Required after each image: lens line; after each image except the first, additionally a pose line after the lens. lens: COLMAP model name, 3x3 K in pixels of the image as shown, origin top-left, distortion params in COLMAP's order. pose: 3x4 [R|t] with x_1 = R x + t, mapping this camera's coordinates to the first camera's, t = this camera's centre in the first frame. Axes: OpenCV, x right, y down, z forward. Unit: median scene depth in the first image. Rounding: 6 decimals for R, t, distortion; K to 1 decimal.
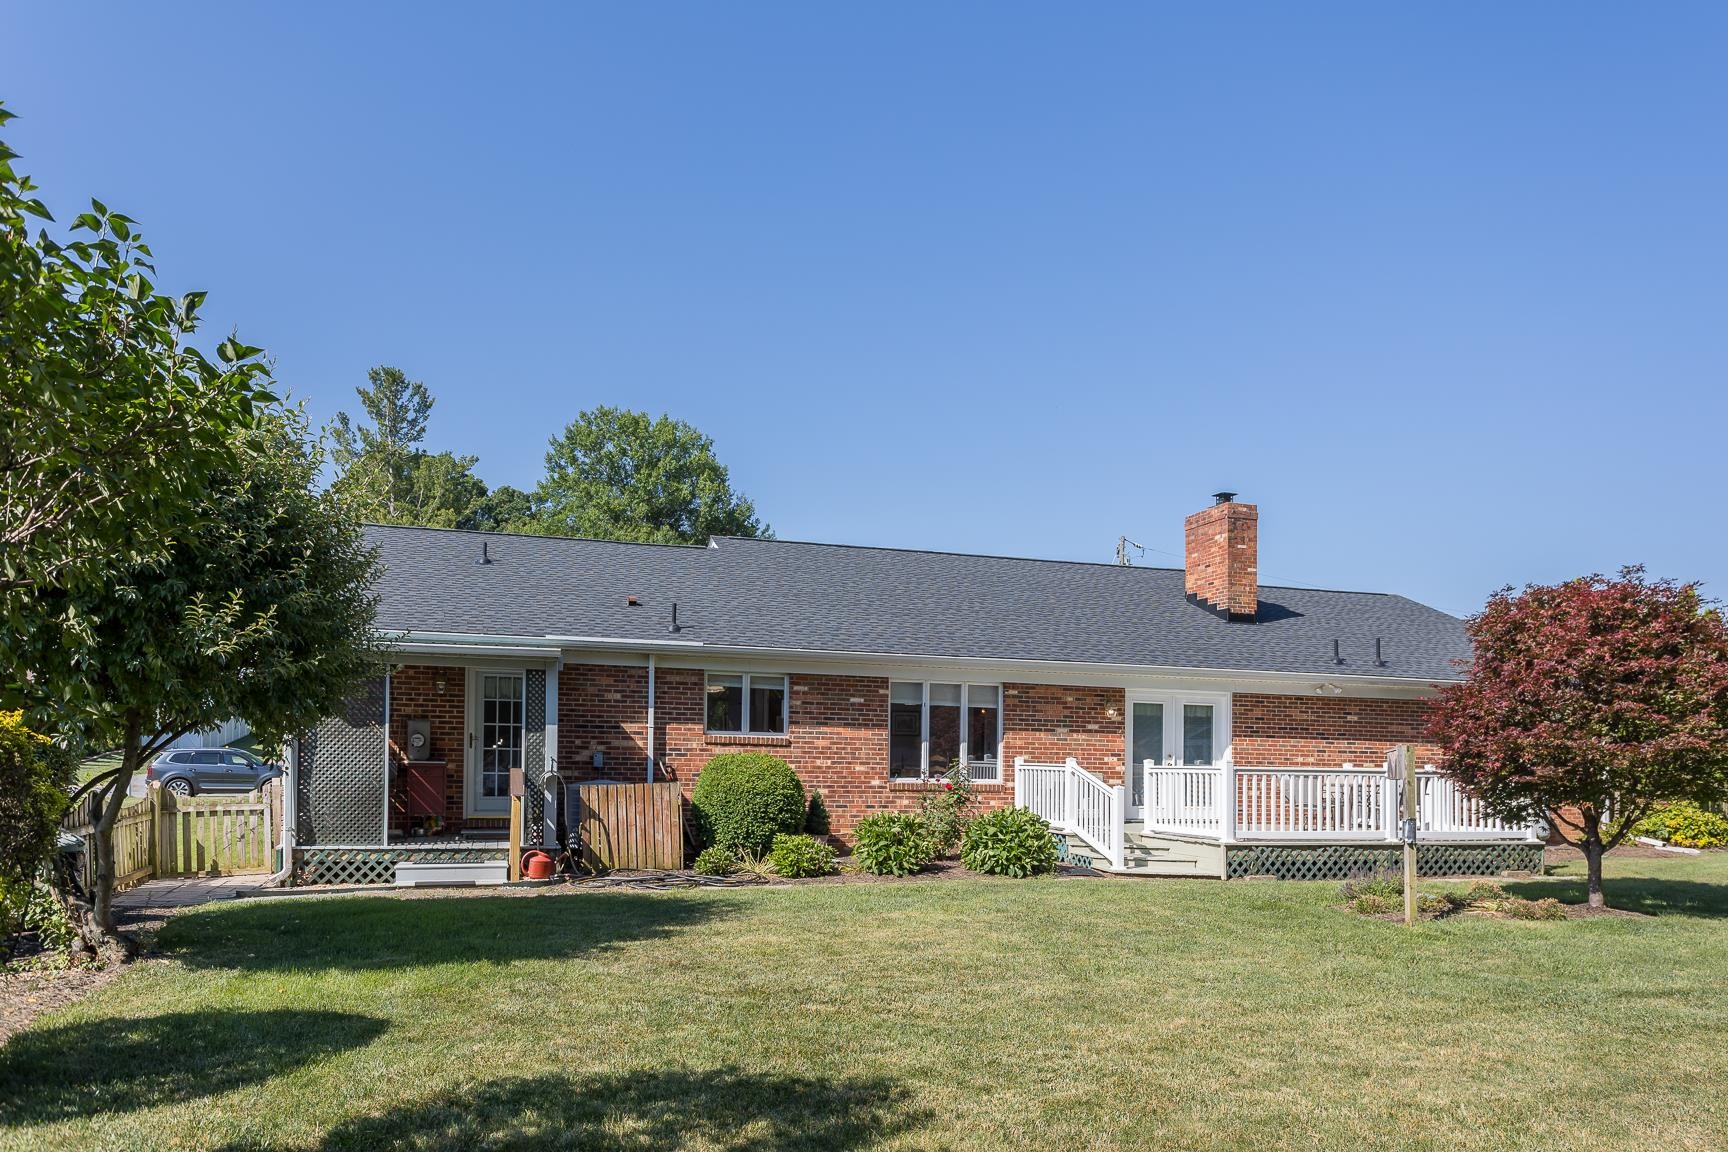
lens RADIAL K [[1196.7, 0, 812.1], [0, 1196.7, 722.4], [0, 0, 1]] dist [0.000895, 0.001542]
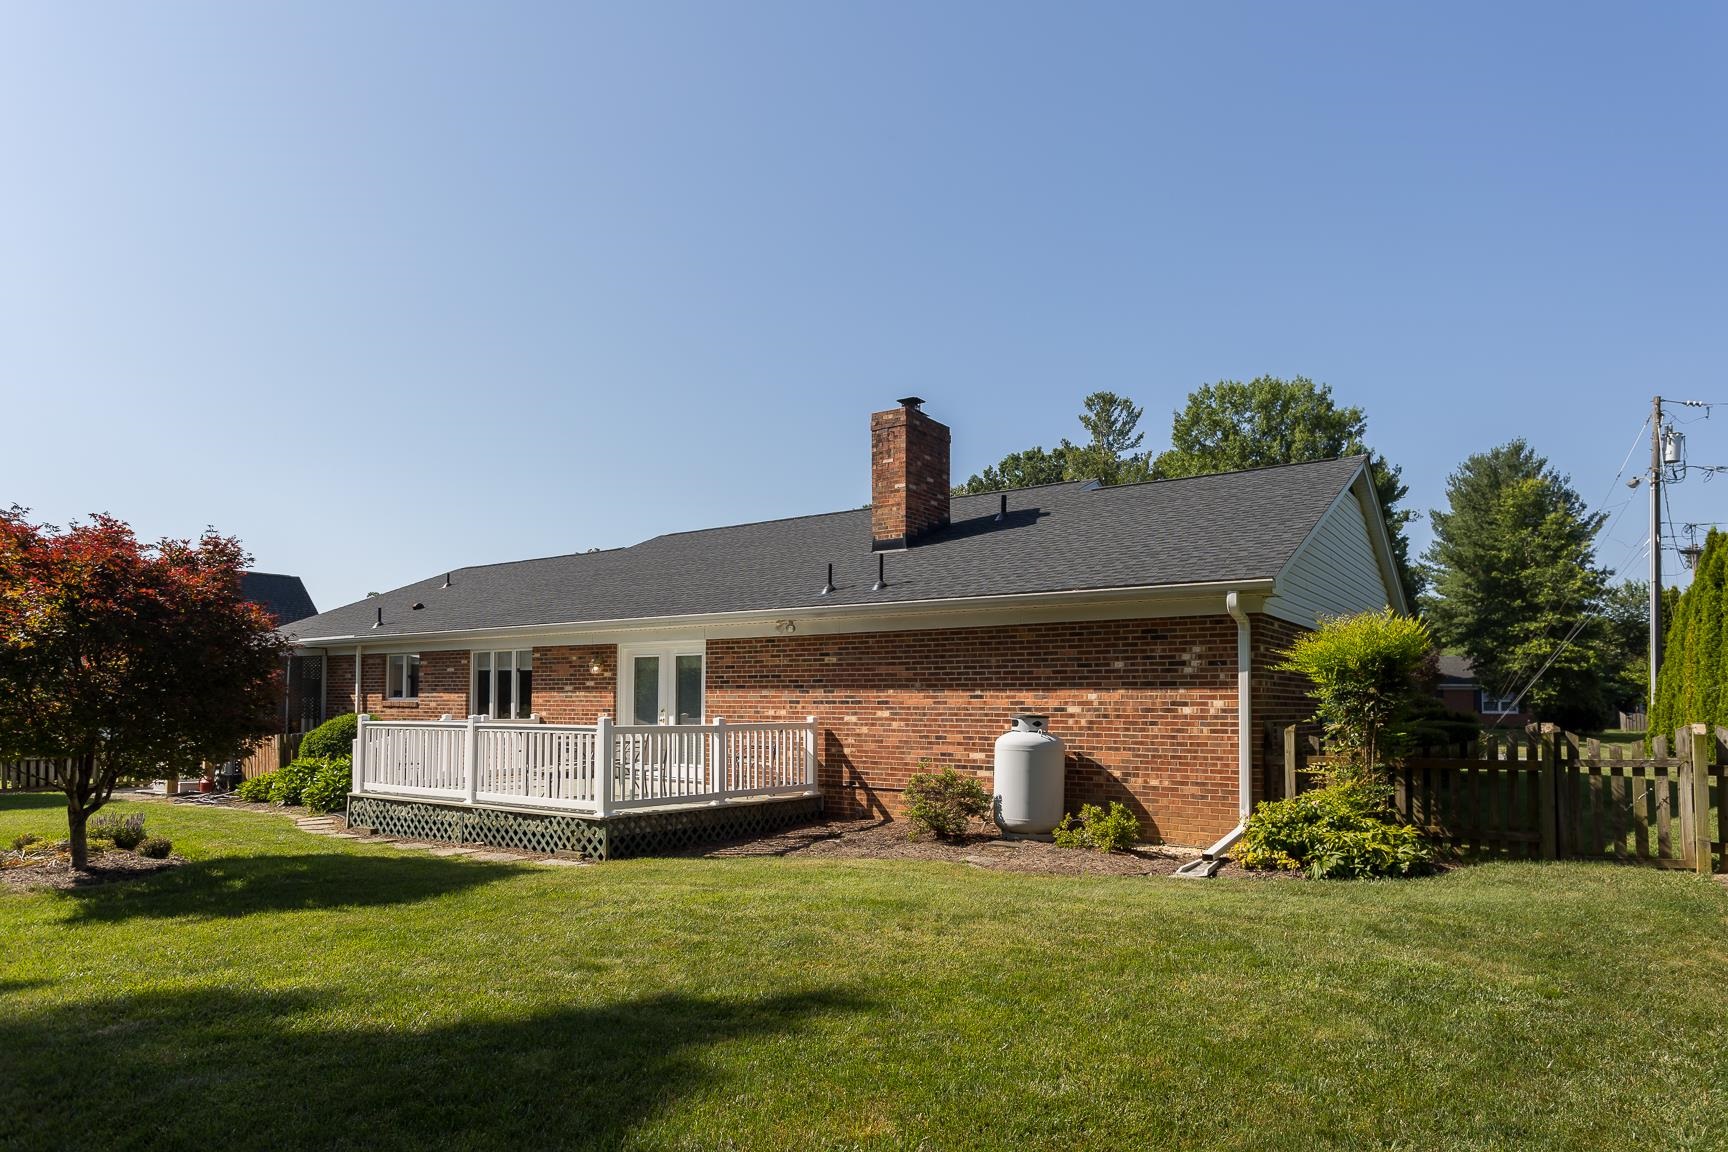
lens RADIAL K [[1032.4, 0, 870.4], [0, 1032.4, 672.7], [0, 0, 1]] dist [-0.006360, 0.000332]
pose [[0.626062, -0.043425, -0.778563, 1.145294], [0.031392, 0.999042, -0.030480, 0.030564], [0.779141, -0.005358, 0.626826, 0.669812]]
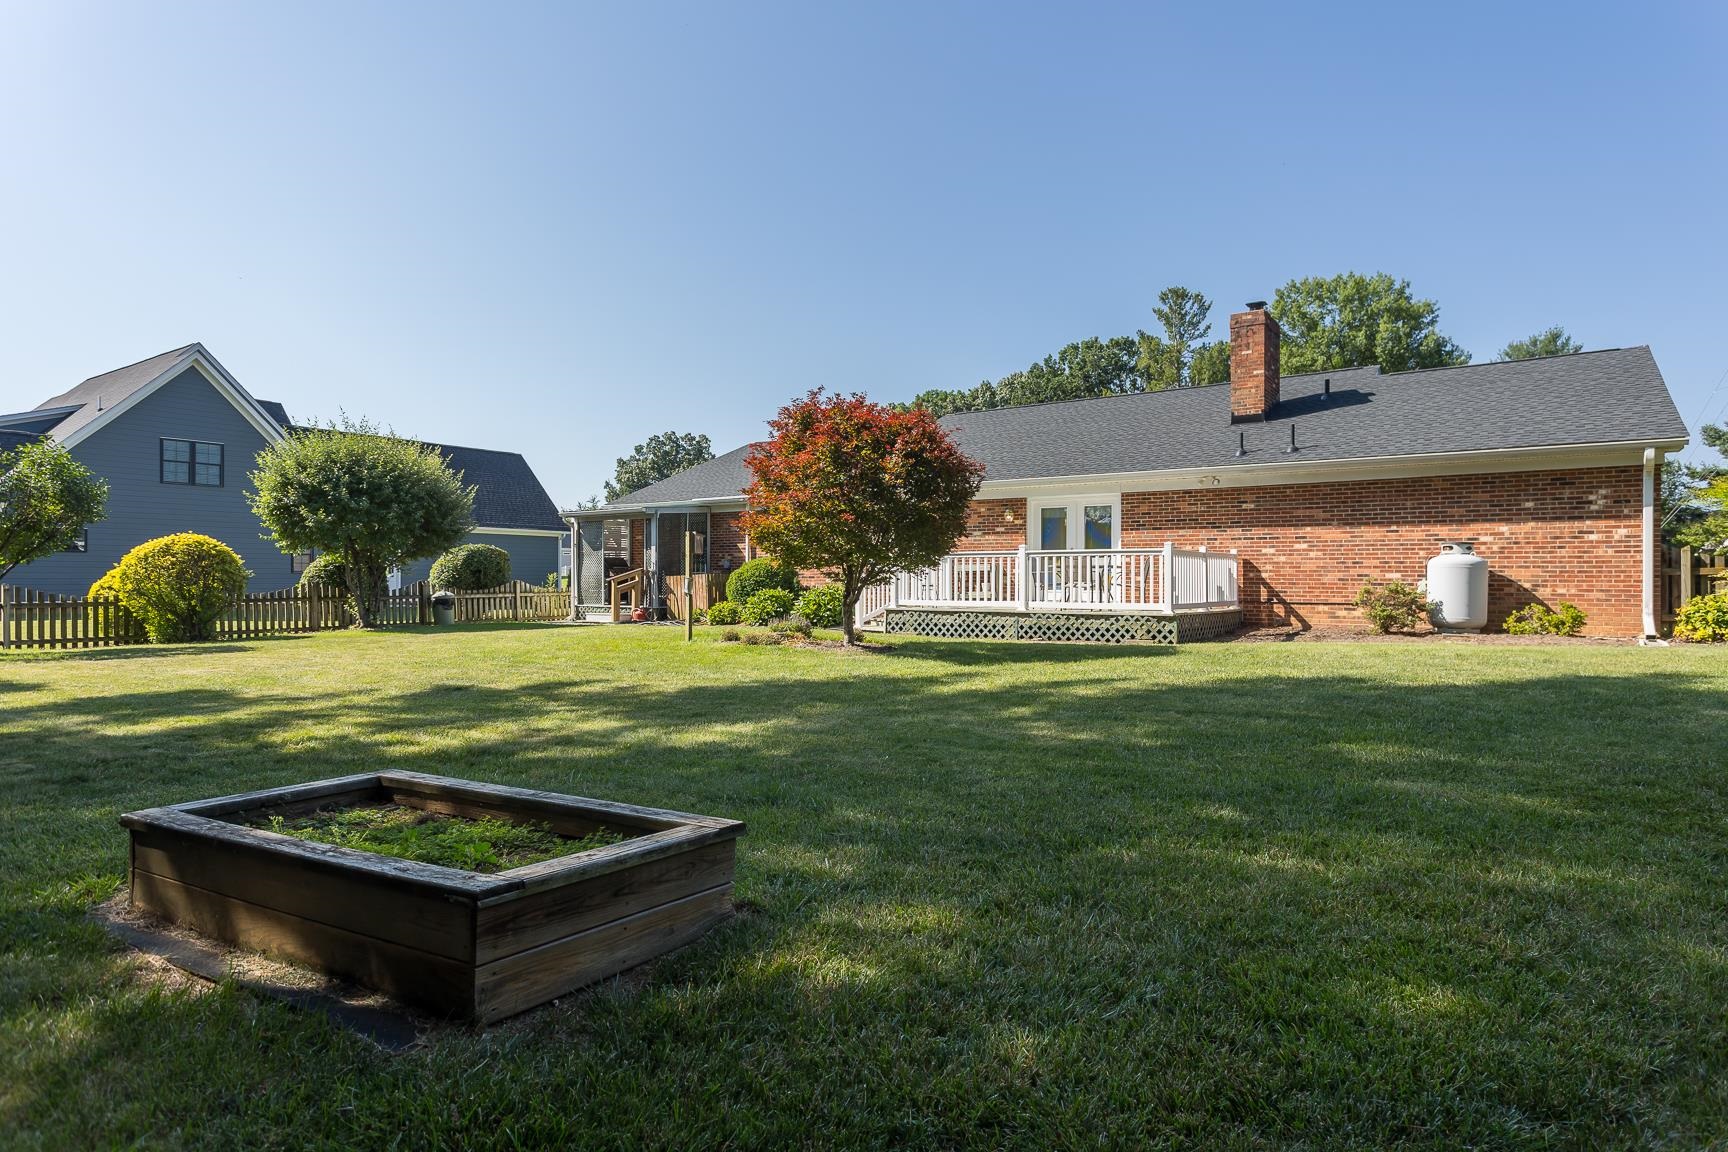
lens RADIAL K [[955.6, 0, 864.0], [0, 955.6, 576.0], [0, 0, 1]] dist [0.003536, 0.002295]
pose [[0.617880, -0.020739, -0.785999, 1.025163], [0.032479, 0.999472, -0.000839, 0.053848], [0.785601, -0.025010, 0.618227, 0.247574]]
